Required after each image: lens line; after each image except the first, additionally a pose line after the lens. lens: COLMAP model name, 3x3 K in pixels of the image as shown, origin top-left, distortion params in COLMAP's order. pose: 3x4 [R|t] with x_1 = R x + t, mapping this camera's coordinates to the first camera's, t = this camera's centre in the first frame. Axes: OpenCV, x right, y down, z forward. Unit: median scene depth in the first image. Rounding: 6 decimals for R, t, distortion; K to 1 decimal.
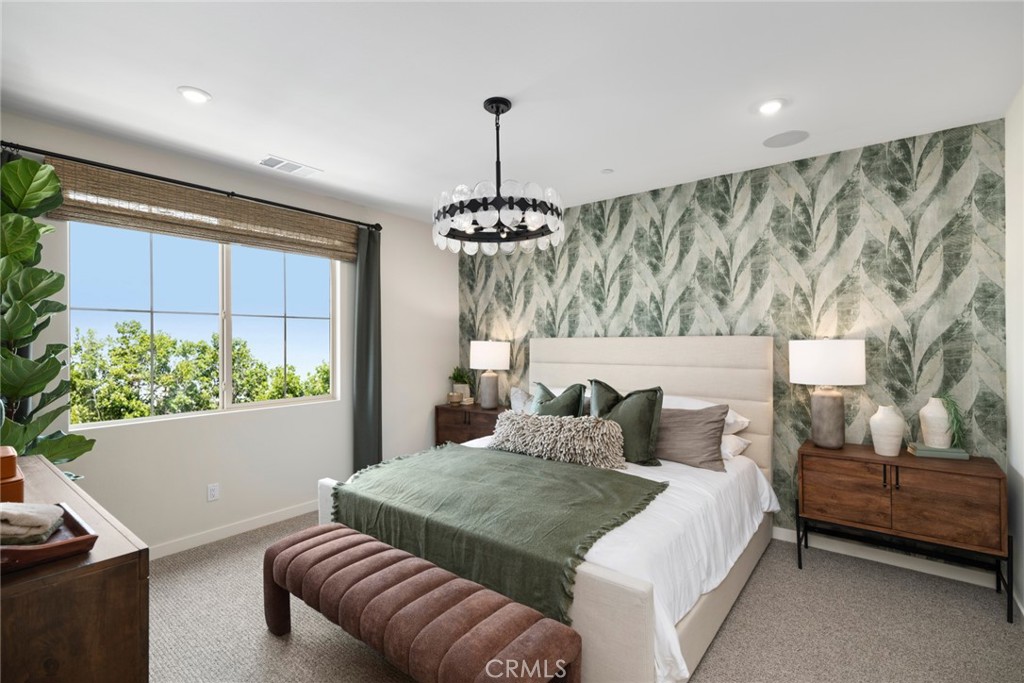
lens RADIAL K [[462.6, 0, 512.0], [0, 462.6, 341.5], [0, 0, 1]] dist [-0.000613, -0.001101]
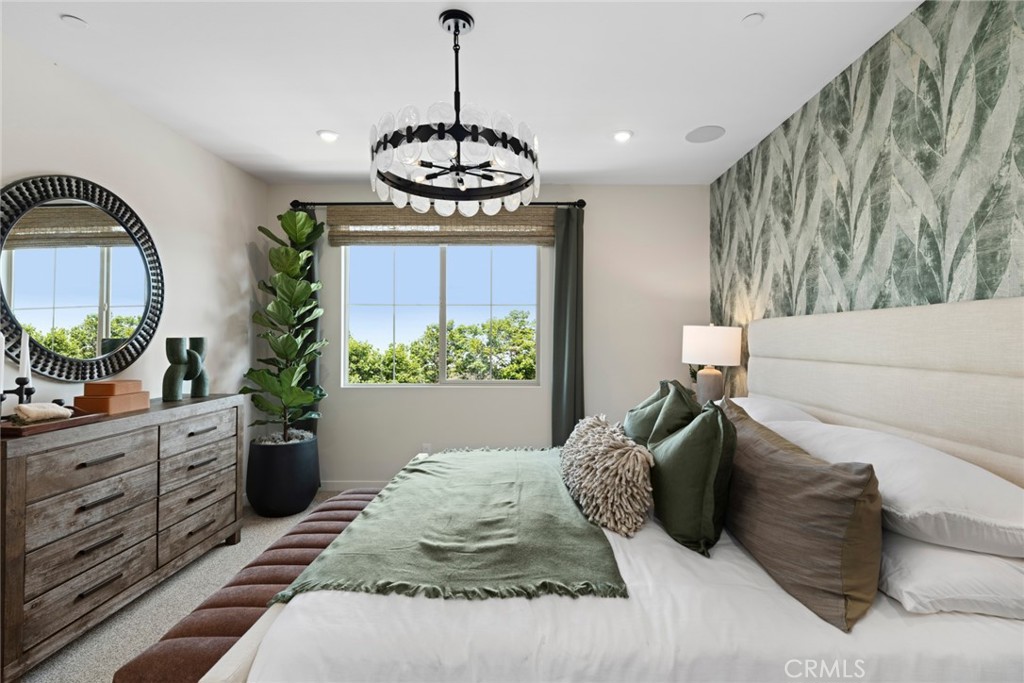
lens RADIAL K [[462.6, 0, 512.0], [0, 462.6, 341.5], [0, 0, 1]] dist [-0.000613, -0.001101]
pose [[0.615646, 0.014964, -0.787880, 0.403116], [-0.005045, 0.999874, 0.015048, 0.019155], [0.788006, -0.005289, 0.615644, 0.348902]]
